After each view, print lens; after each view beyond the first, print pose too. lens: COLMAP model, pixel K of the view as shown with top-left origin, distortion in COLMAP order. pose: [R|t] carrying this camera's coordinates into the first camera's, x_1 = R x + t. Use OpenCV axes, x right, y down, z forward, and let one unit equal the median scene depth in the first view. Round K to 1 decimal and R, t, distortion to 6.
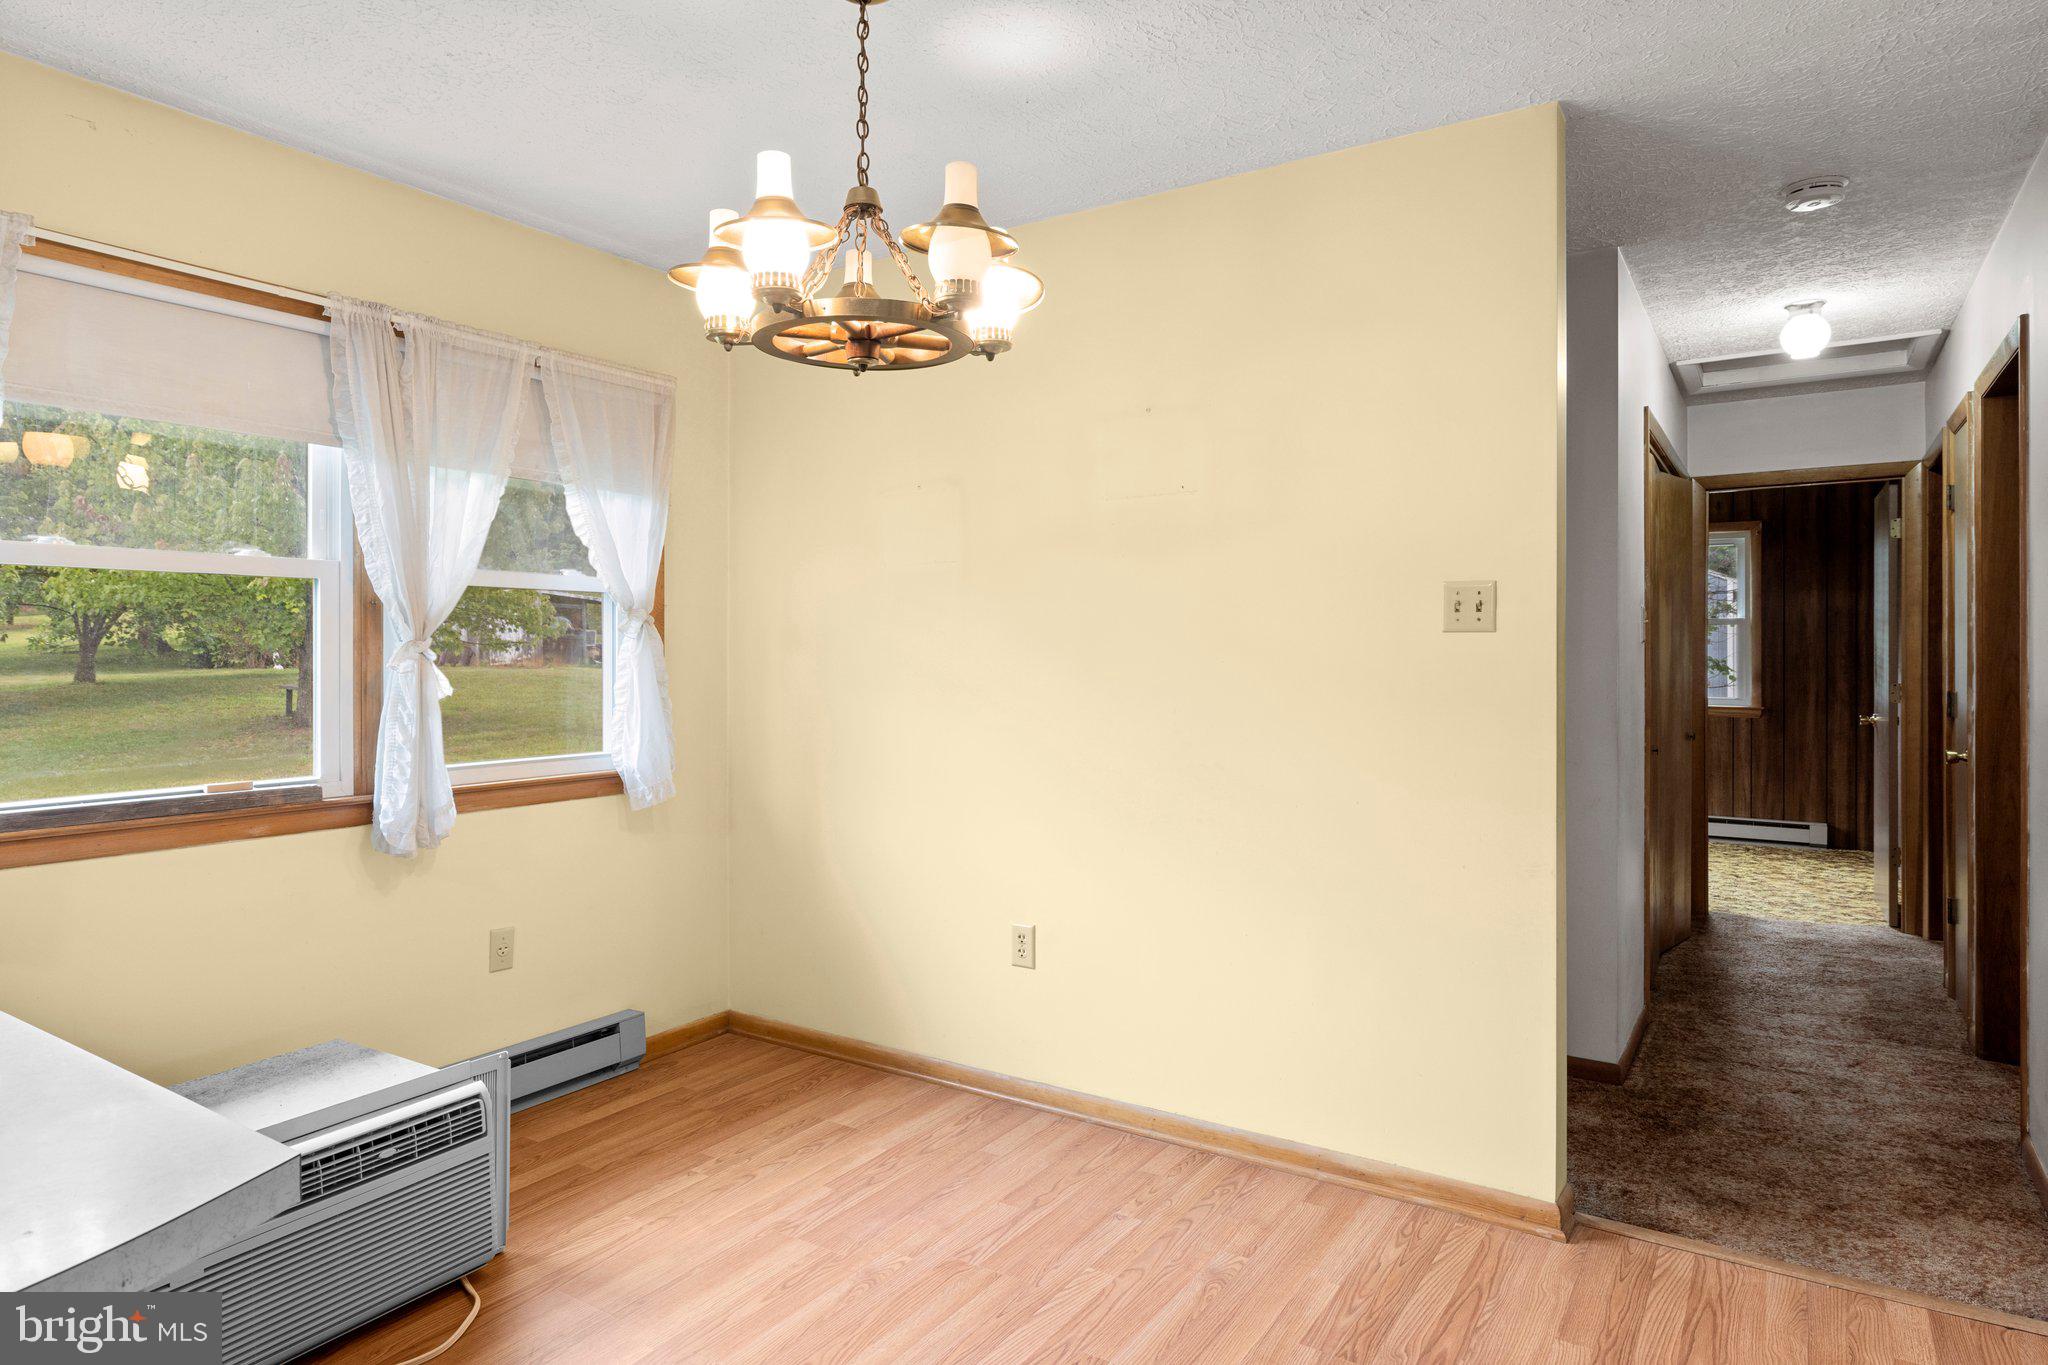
lens RADIAL K [[1162.3, 0, 1036.7], [0, 1162.3, 676.5], [0, 0, 1]] dist [-0.001114, -0.000100]
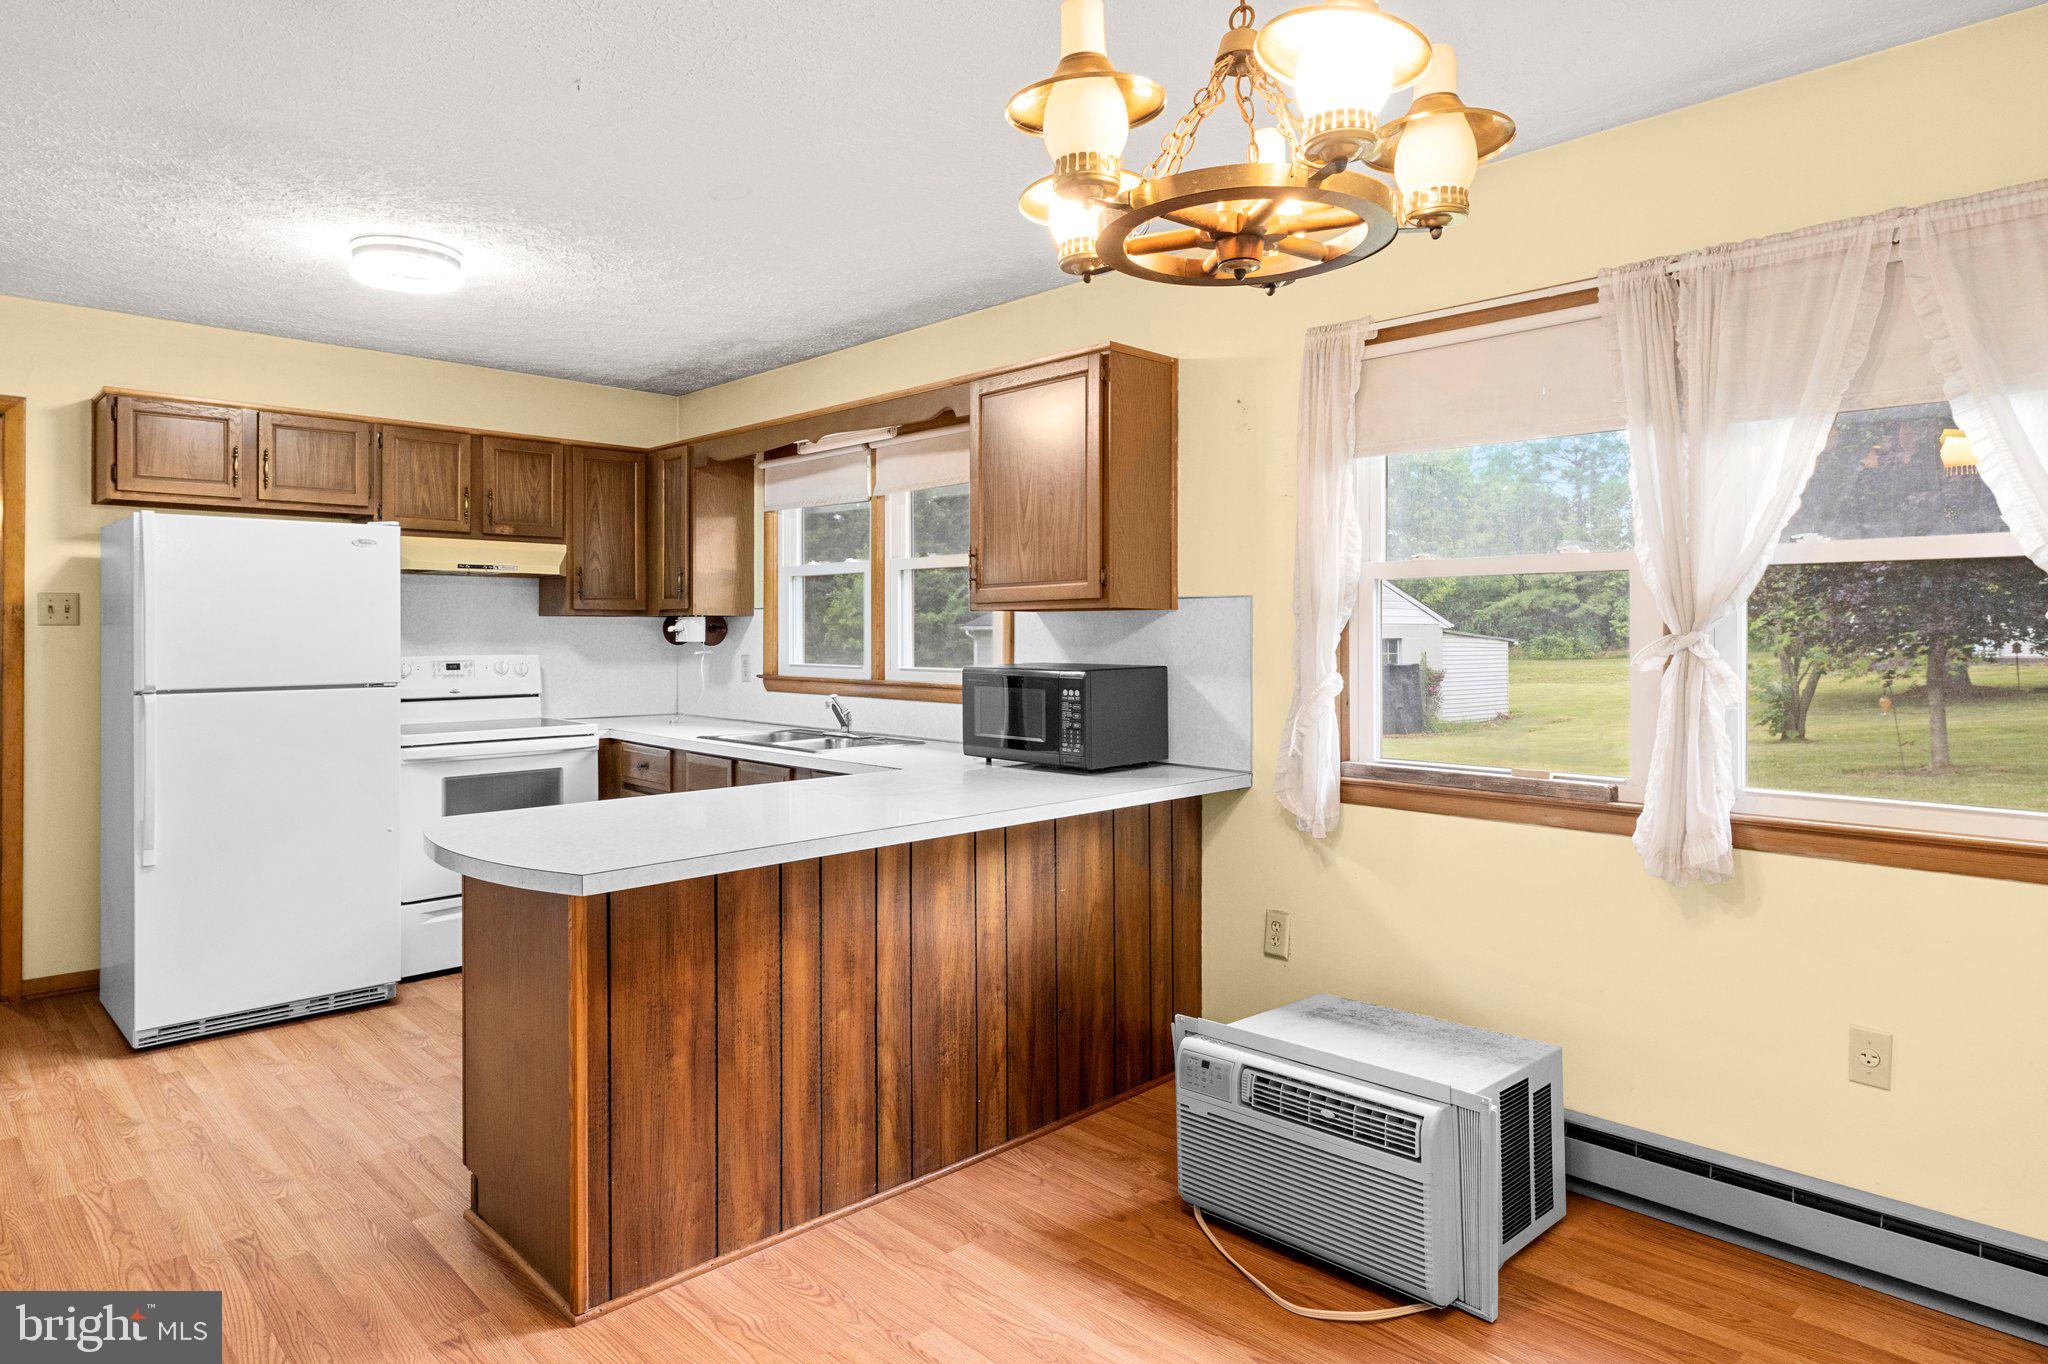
lens RADIAL K [[1184.4, 0, 1023.7], [0, 1184.4, 652.6], [0, 0, 1]] dist [-0.003378, -0.000880]
pose [[-0.221420, 0.010749, -0.975119, 0.496847], [-0.025274, 0.999540, 0.016757, -0.023322], [0.974851, 0.028355, -0.221046, 0.841975]]
